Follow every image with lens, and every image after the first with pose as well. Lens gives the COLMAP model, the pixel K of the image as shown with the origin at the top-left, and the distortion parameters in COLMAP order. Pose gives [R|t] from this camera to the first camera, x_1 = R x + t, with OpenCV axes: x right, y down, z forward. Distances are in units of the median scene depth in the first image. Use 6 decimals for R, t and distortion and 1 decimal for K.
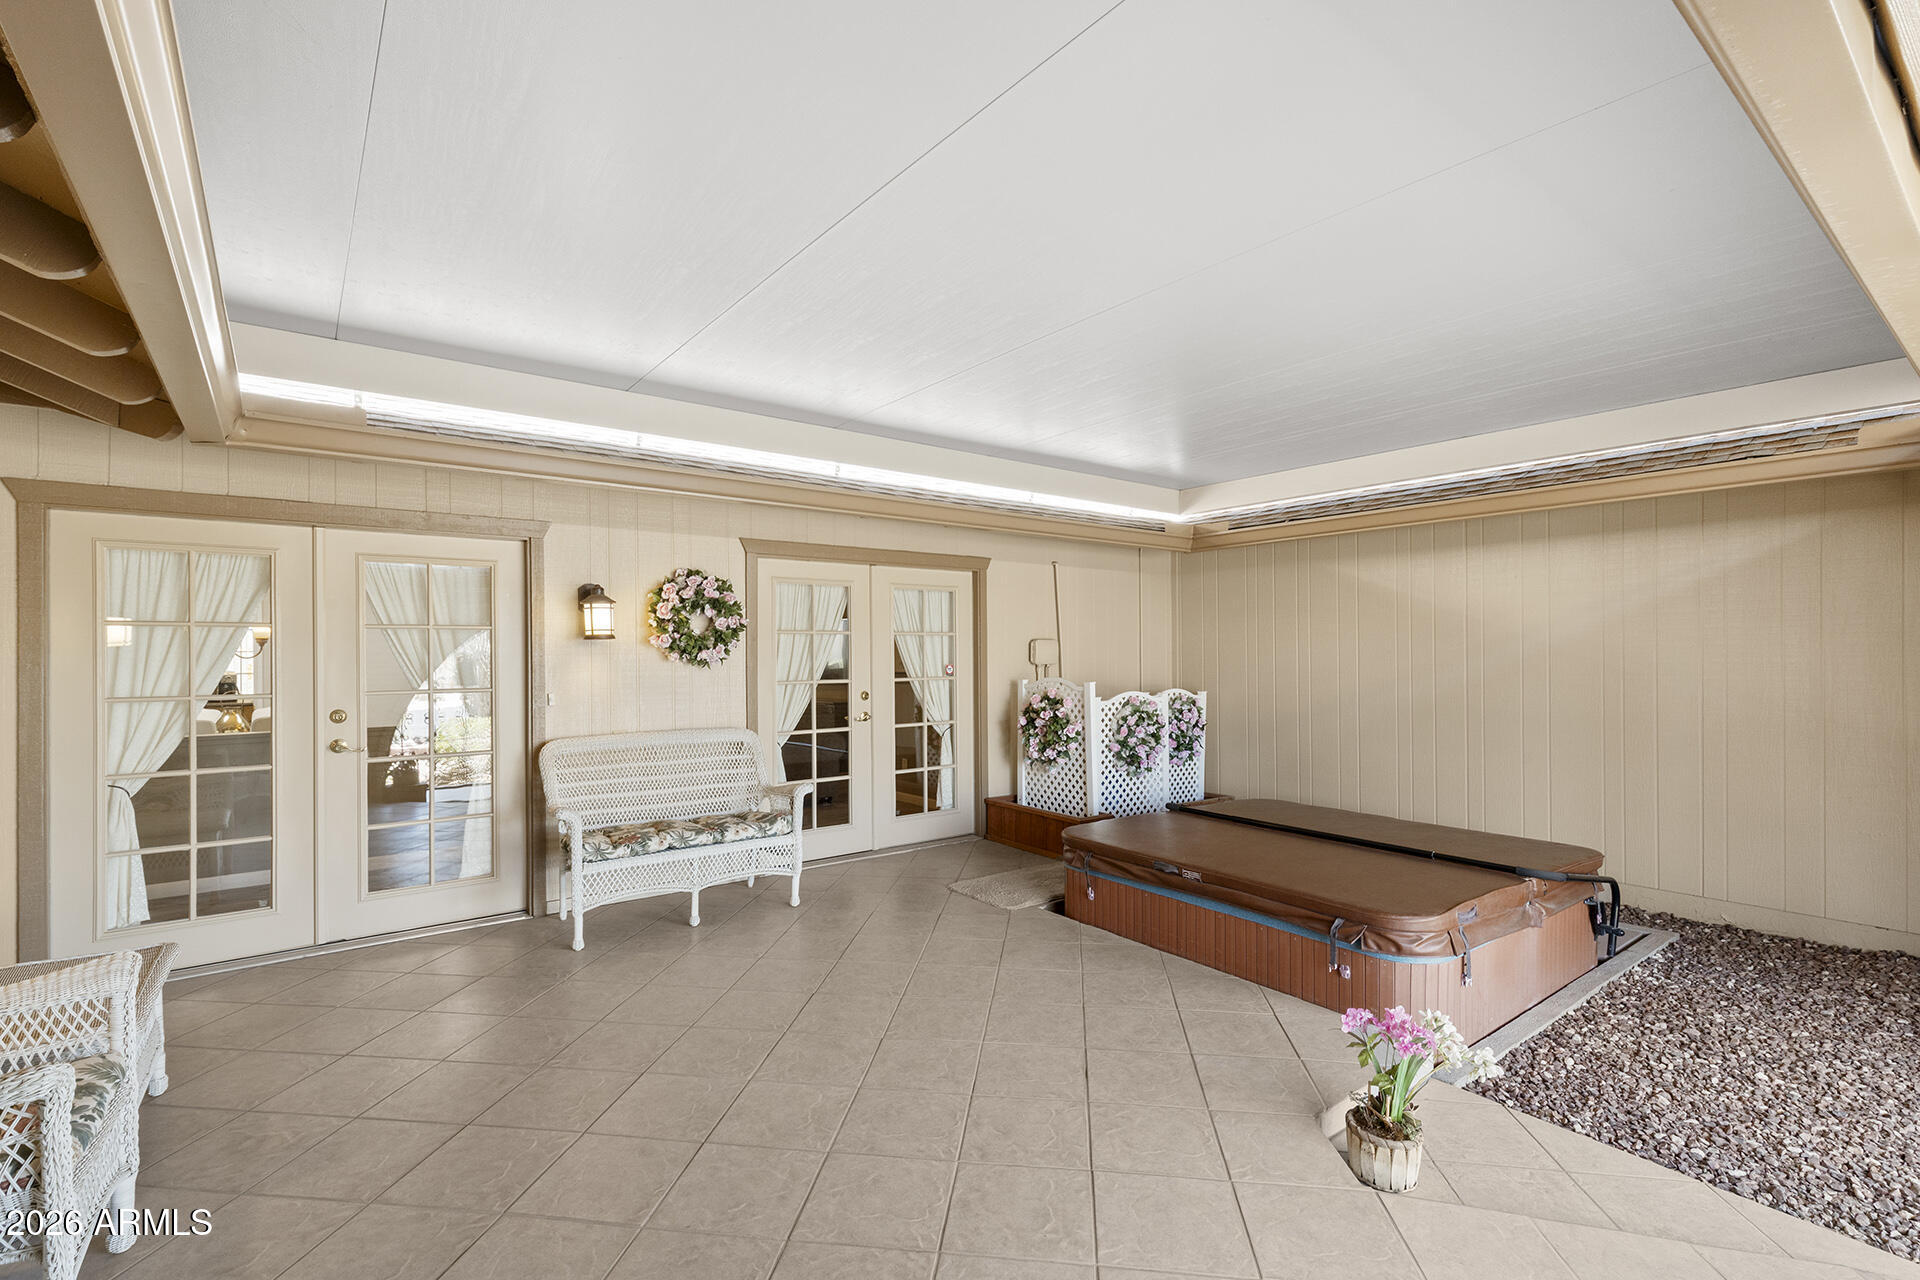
lens RADIAL K [[867.2, 0, 960.0], [0, 867.2, 640.0], [0, 0, 1]] dist [0.001753, 0.000114]
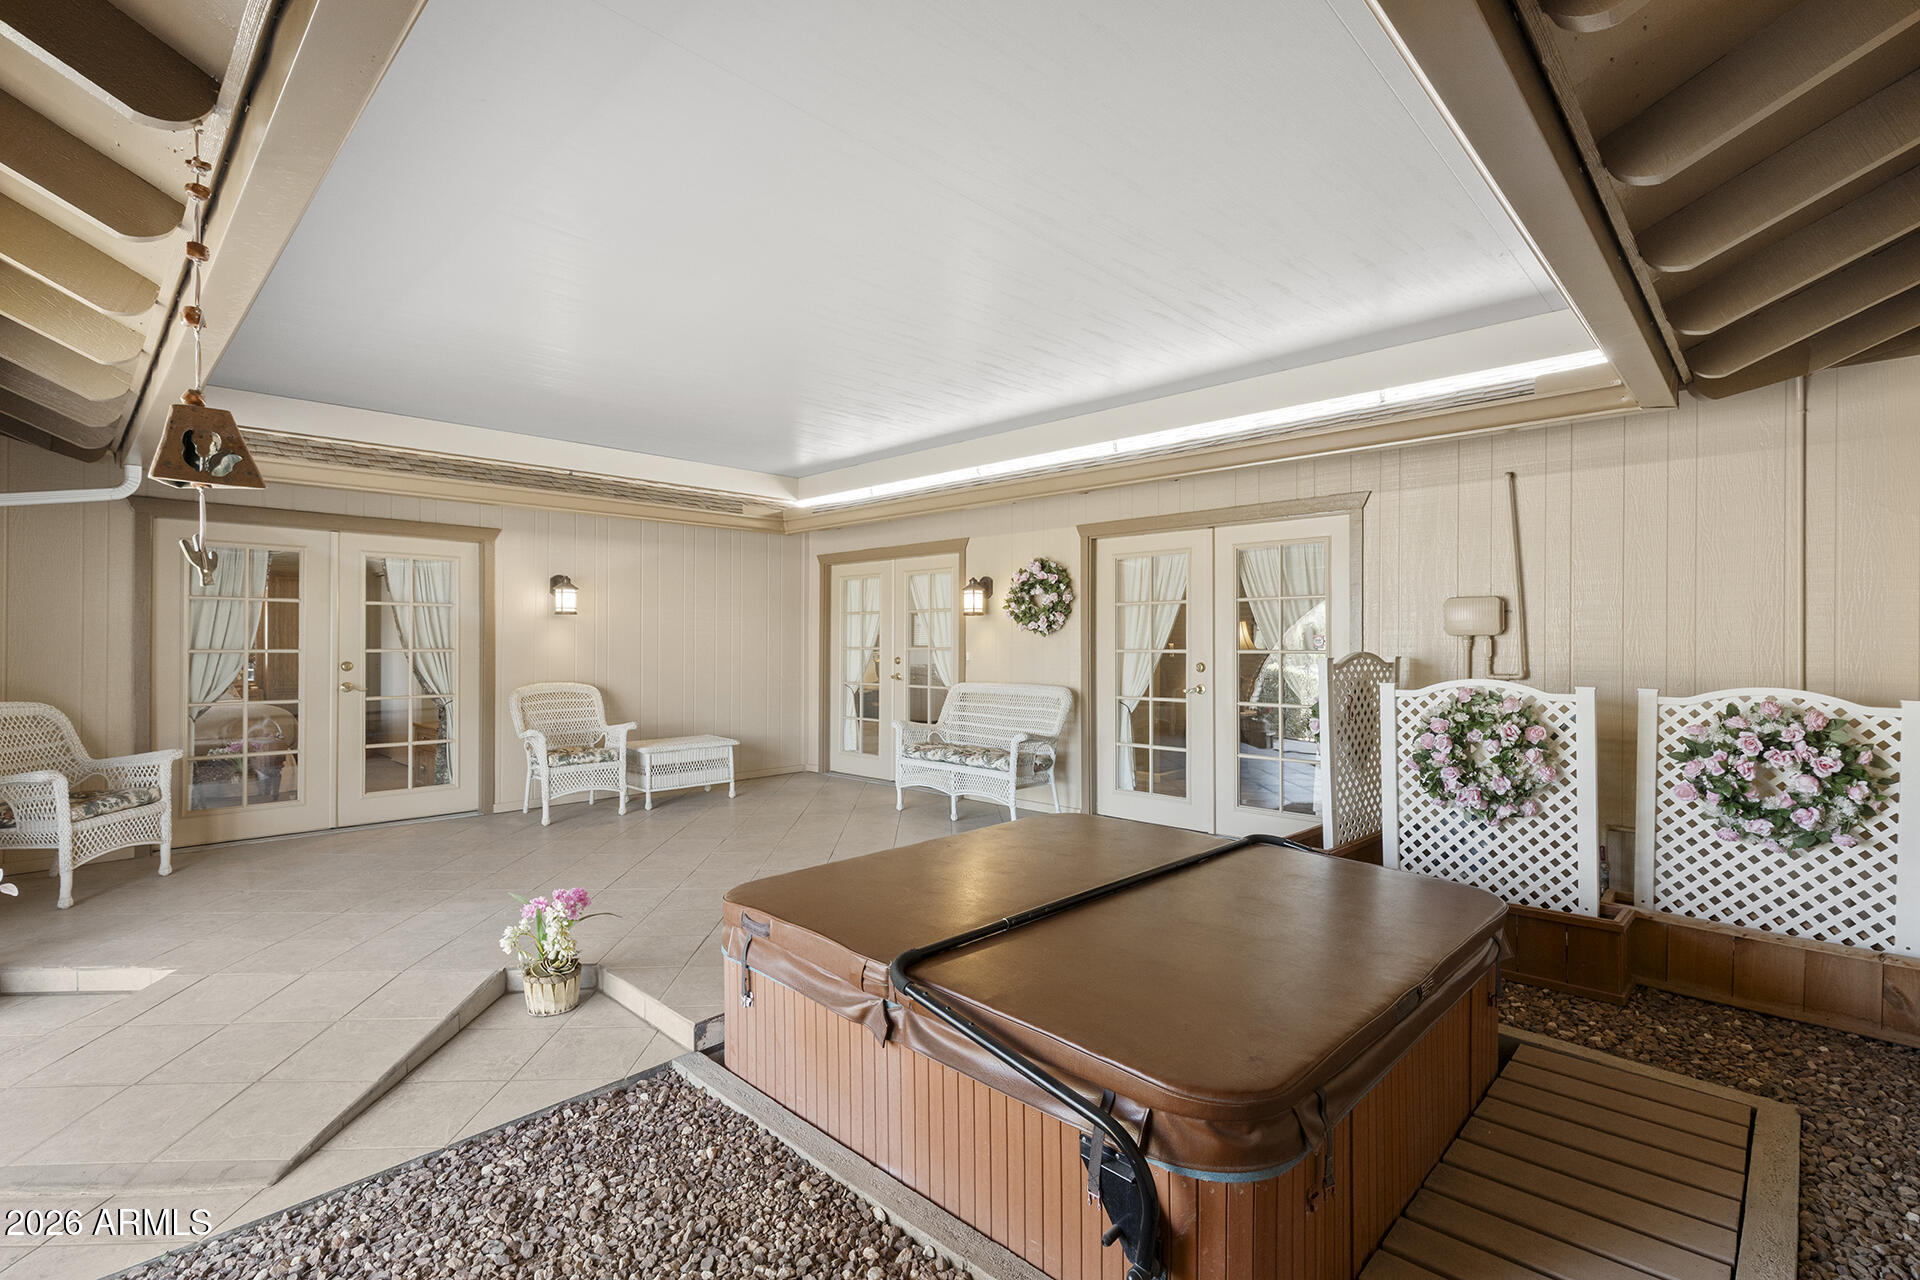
lens RADIAL K [[867.2, 0, 960.0], [0, 867.2, 640.0], [0, 0, 1]] dist [0.001753, 0.000114]
pose [[0.140160, 0.012021, -0.990056, 0.977292], [0.023846, 0.999595, 0.015513, 0.017363], [0.989842, -0.025783, 0.139816, 0.750161]]
